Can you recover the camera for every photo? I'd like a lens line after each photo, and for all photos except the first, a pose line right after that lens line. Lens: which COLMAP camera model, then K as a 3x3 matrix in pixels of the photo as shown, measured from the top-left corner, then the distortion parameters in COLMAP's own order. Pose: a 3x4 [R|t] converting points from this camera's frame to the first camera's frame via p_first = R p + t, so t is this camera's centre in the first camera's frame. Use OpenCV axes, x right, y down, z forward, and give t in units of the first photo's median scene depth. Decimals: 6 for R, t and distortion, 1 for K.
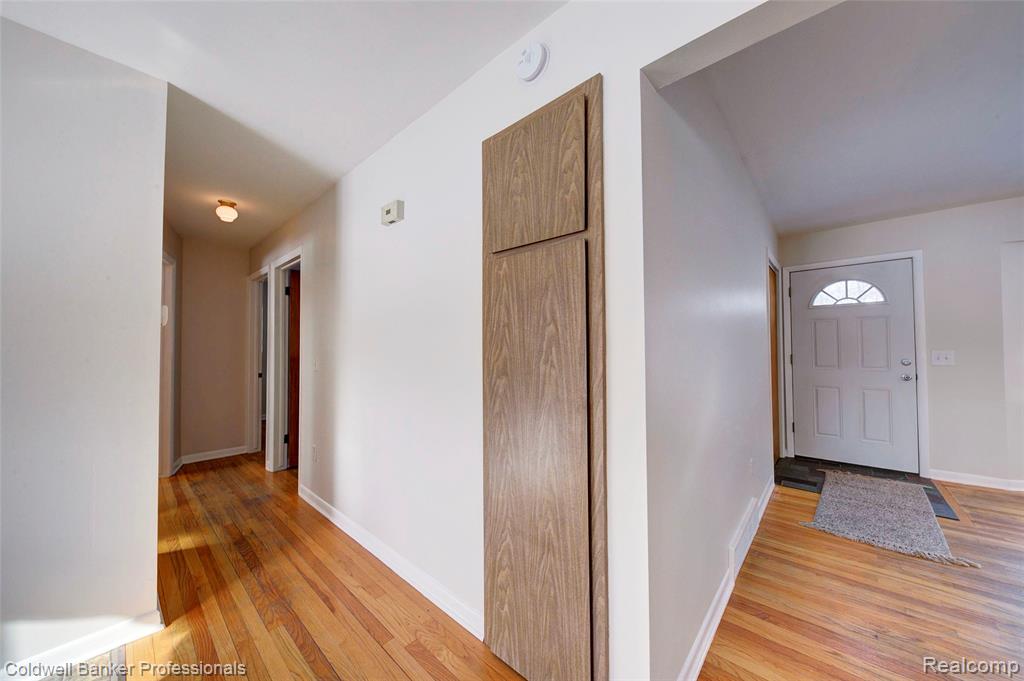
lens RADIAL K [[352.0, 0, 512.7], [0, 352.0, 341.7], [0, 0, 1]] dist [0.013177, -0.007372]
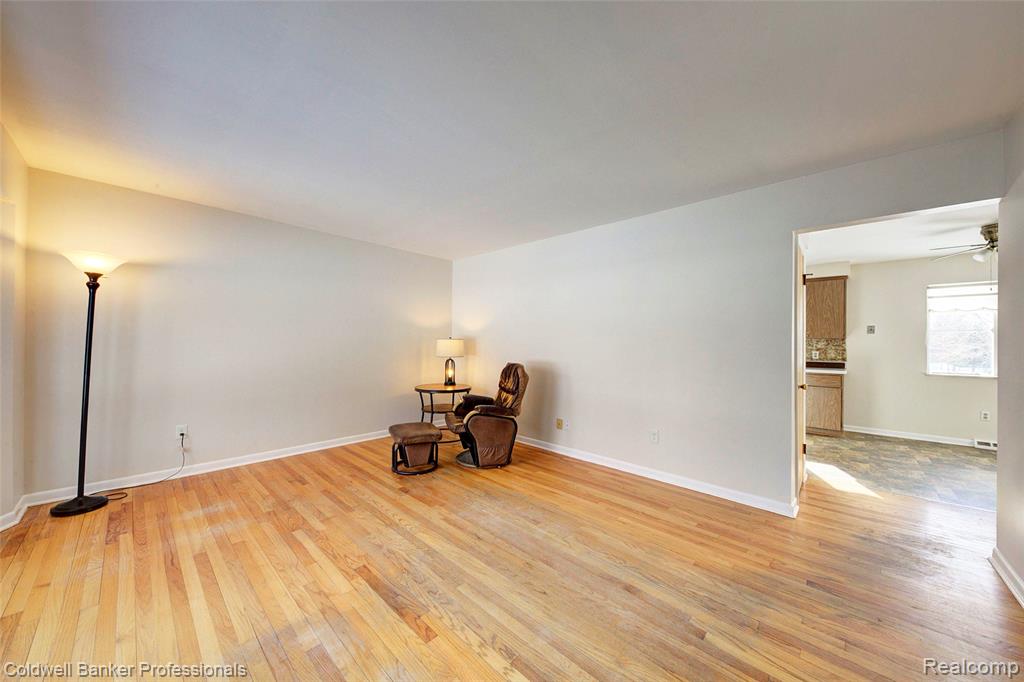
lens RADIAL K [[352.0, 0, 512.7], [0, 352.0, 342.2], [0, 0, 1]] dist [0.013177, -0.007372]
pose [[-0.999899, -0.003450, 0.013791, 1.221390], [-0.003802, 0.999667, -0.025541, 0.011962], [-0.013699, -0.025591, -0.999579, 1.206278]]
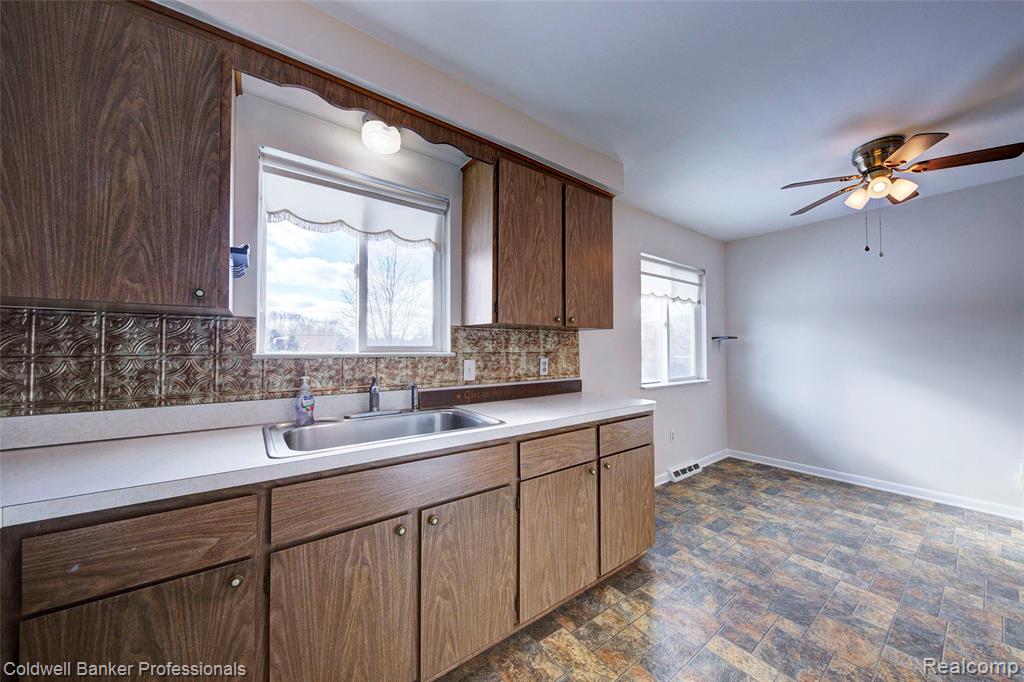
lens RADIAL K [[352.0, 0, 512.7], [0, 352.0, 342.2], [0, 0, 1]] dist [0.013177, -0.007372]
pose [[-0.189620, -0.012992, -0.981772, 0.358667], [0.026665, 0.999476, -0.018376, -0.021369], [0.981495, -0.029664, -0.189175, -0.848880]]
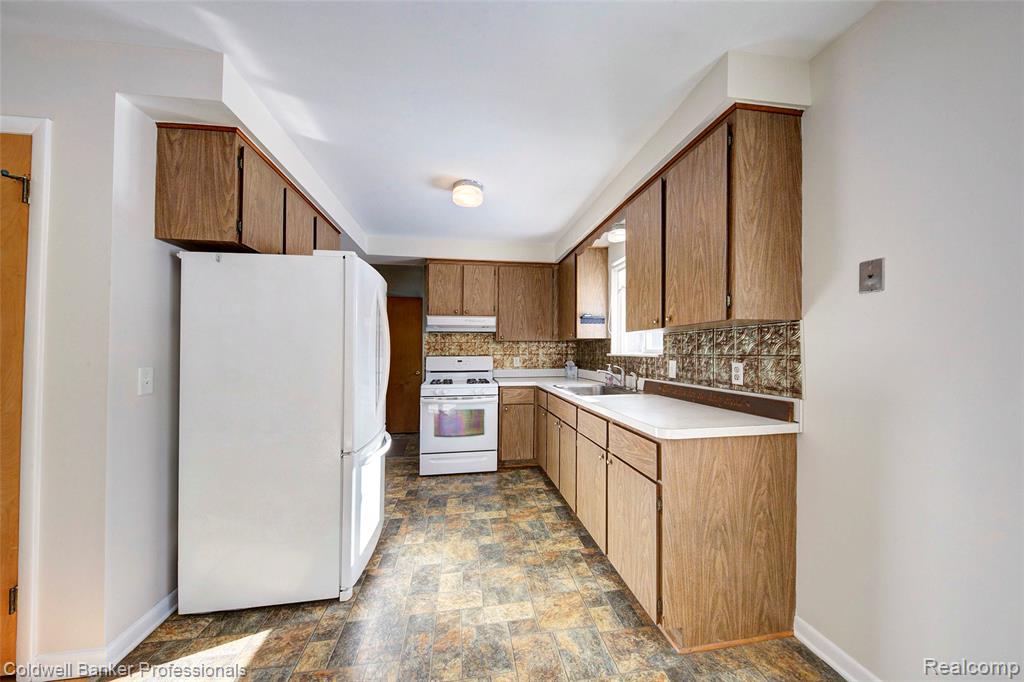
lens RADIAL K [[350.0, 0, 518.3], [0, 350.0, 345.5], [0, 0, 1]] dist [0.011581, -0.007052]
pose [[-0.785046, 0.023867, 0.618977, -0.659839], [-0.003211, 0.999087, -0.042596, 0.002764], [-0.619429, -0.035428, -0.784253, -0.105801]]
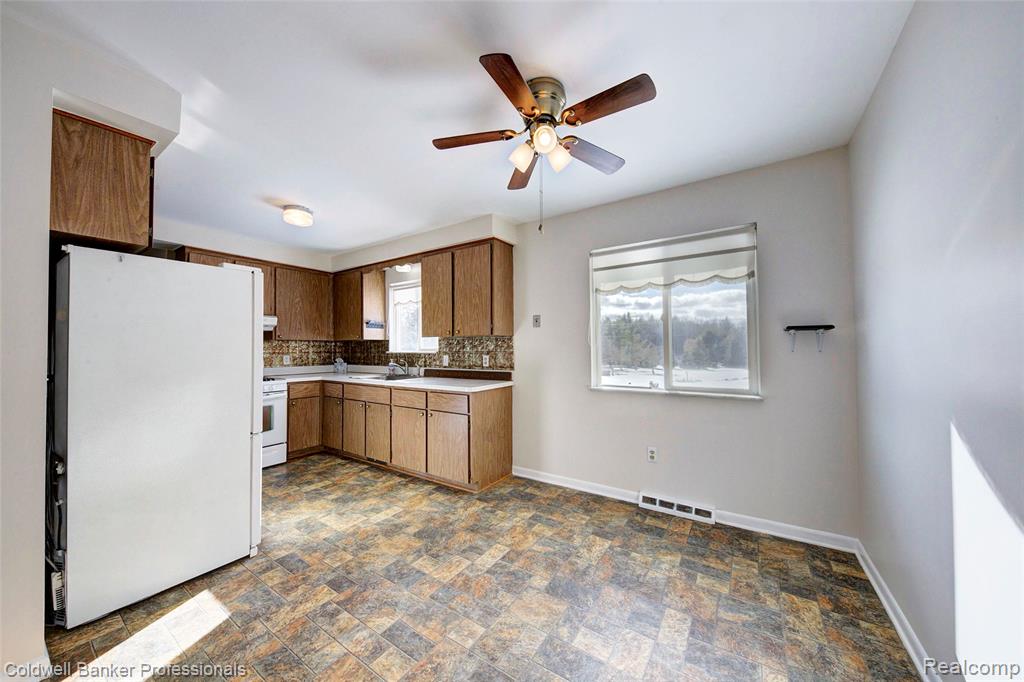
lens RADIAL K [[352.0, 0, 512.7], [0, 352.0, 342.2], [0, 0, 1]] dist [0.013177, -0.007372]
pose [[-0.988302, 0.010900, -0.152117, -0.458534], [0.017406, 0.998987, -0.041504, 0.013297], [0.151511, -0.043666, -0.987491, 0.475366]]
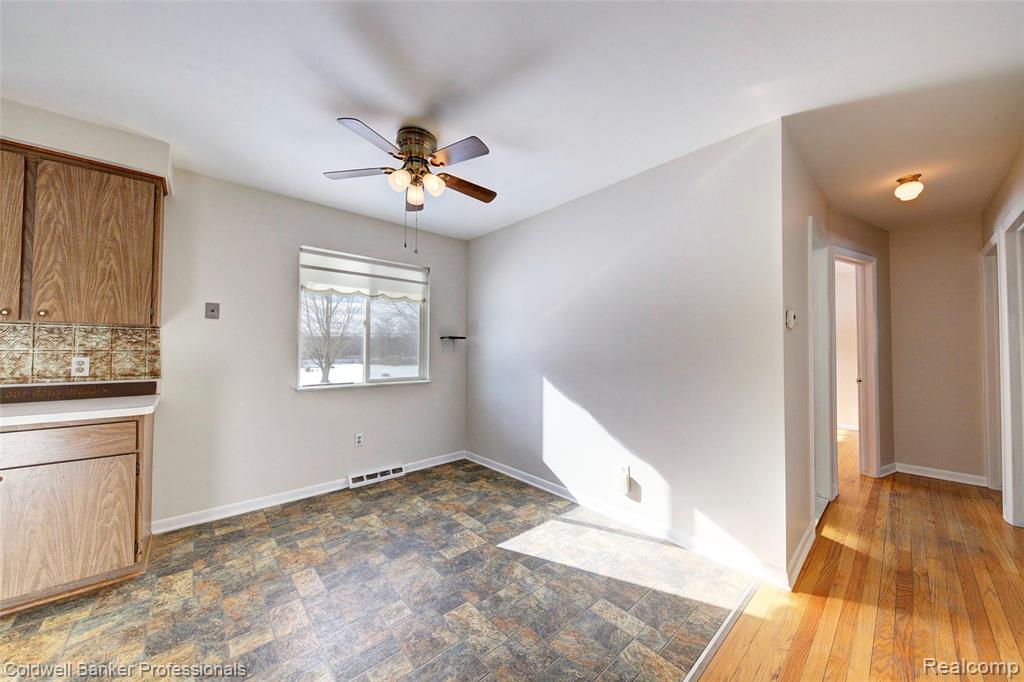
lens RADIAL K [[352.0, 0, 512.7], [0, 352.0, 342.2], [0, 0, 1]] dist [0.013177, -0.007372]
pose [[-0.096492, -0.013791, -0.995238, 0.154330], [0.018227, 0.999712, -0.015620, 0.002036], [0.995167, -0.019648, -0.096213, 0.136870]]
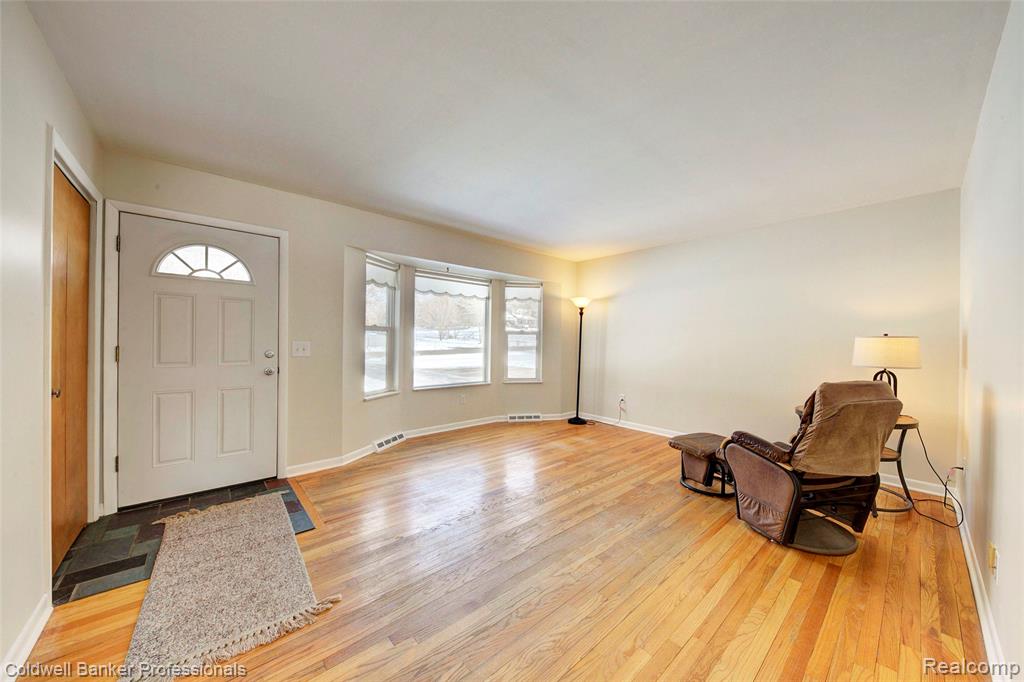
lens RADIAL K [[352.0, 0, 512.7], [0, 352.0, 342.2], [0, 0, 1]] dist [0.013177, -0.007372]
pose [[0.113854, 0.004350, 0.993488, 0.406354], [-0.035790, 0.999359, -0.000274, 0.008209], [-0.992853, -0.035526, 0.113937, 0.396100]]
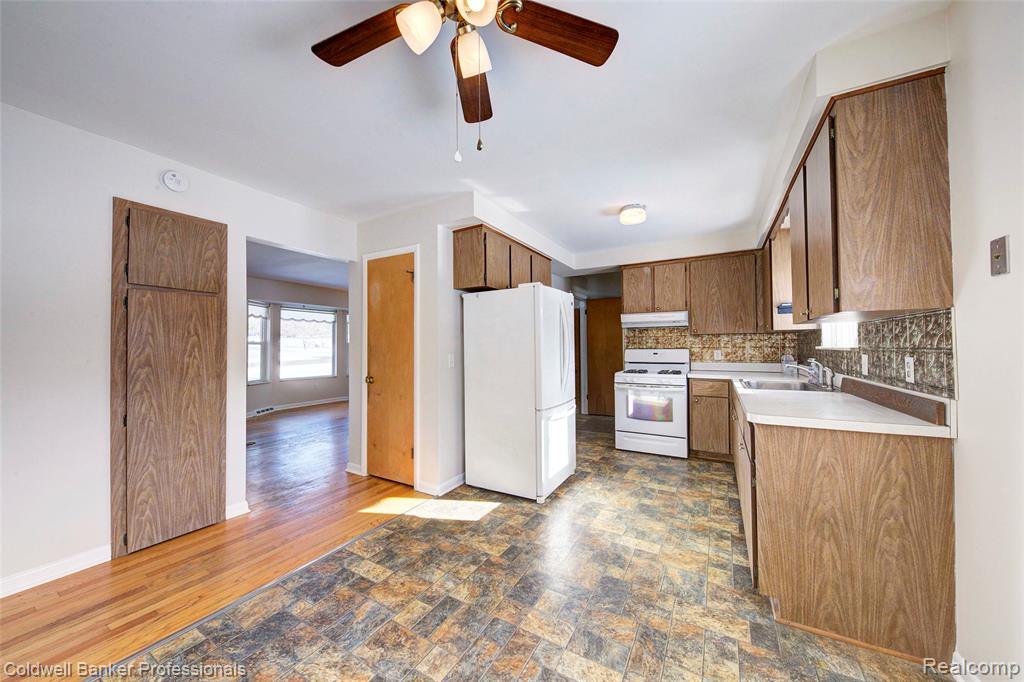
lens RADIAL K [[351.1, 0, 514.1], [0, 351.1, 342.5], [0, 0, 1]] dist [0.000859, -0.004700]
pose [[-0.212002, 0.021948, 0.977023, -1.017210], [-0.013478, 0.999587, -0.025379, 0.004871], [-0.977176, -0.018549, -0.211619, -0.137867]]
